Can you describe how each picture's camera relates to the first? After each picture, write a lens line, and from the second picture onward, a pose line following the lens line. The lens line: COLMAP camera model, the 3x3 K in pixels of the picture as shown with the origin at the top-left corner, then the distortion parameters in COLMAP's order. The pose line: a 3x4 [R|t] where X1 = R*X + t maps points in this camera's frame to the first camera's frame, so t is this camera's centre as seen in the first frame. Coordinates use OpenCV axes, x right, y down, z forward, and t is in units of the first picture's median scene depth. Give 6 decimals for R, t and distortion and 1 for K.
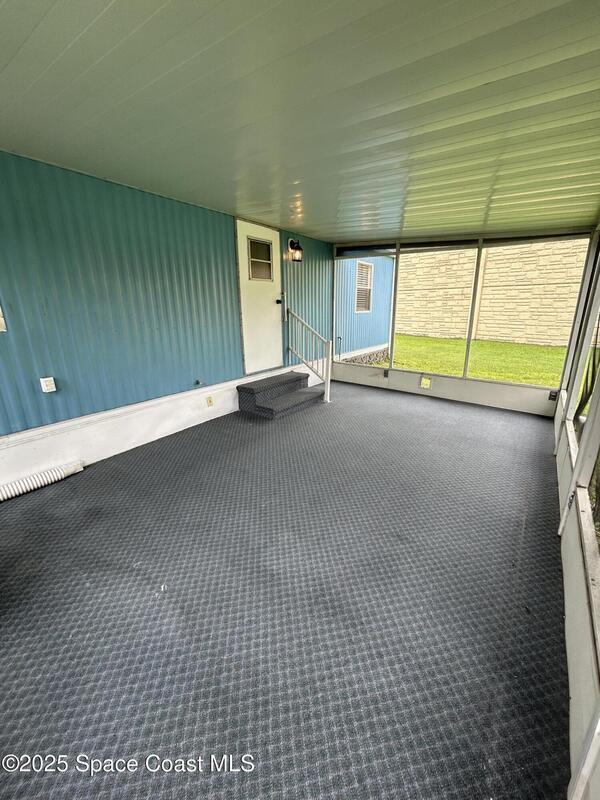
lens RADIAL K [[323.3, 0, 301.5], [0, 323.3, 397.9], [0, 0, 1]] dist [-0.002579, 0.001993]
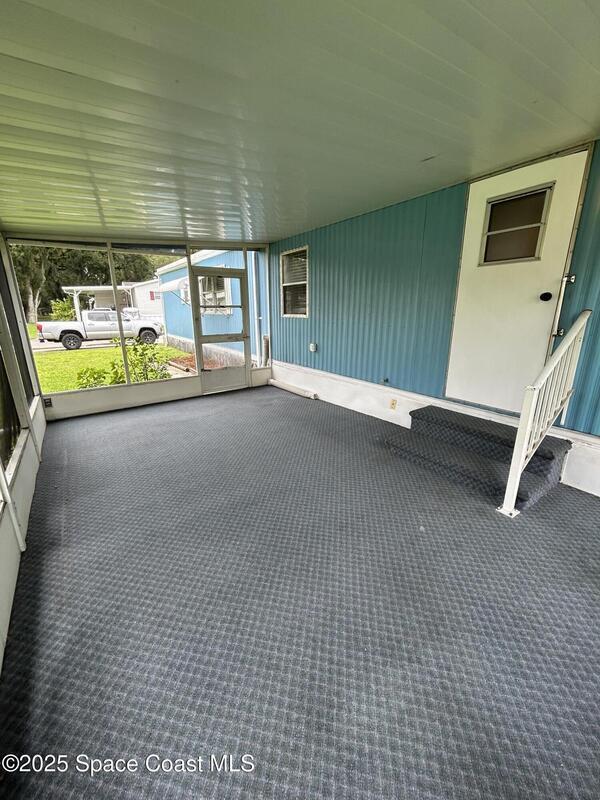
lens RADIAL K [[323.3, 0, 300.3], [0, 323.3, 400.1], [0, 0, 1]] dist [-0.002579, 0.001993]
pose [[-0.321217, 0.264318, -0.909371, 0.656037], [-0.259161, 0.899066, 0.352867, -0.258681], [0.910854, 0.349021, -0.220295, 0.918617]]
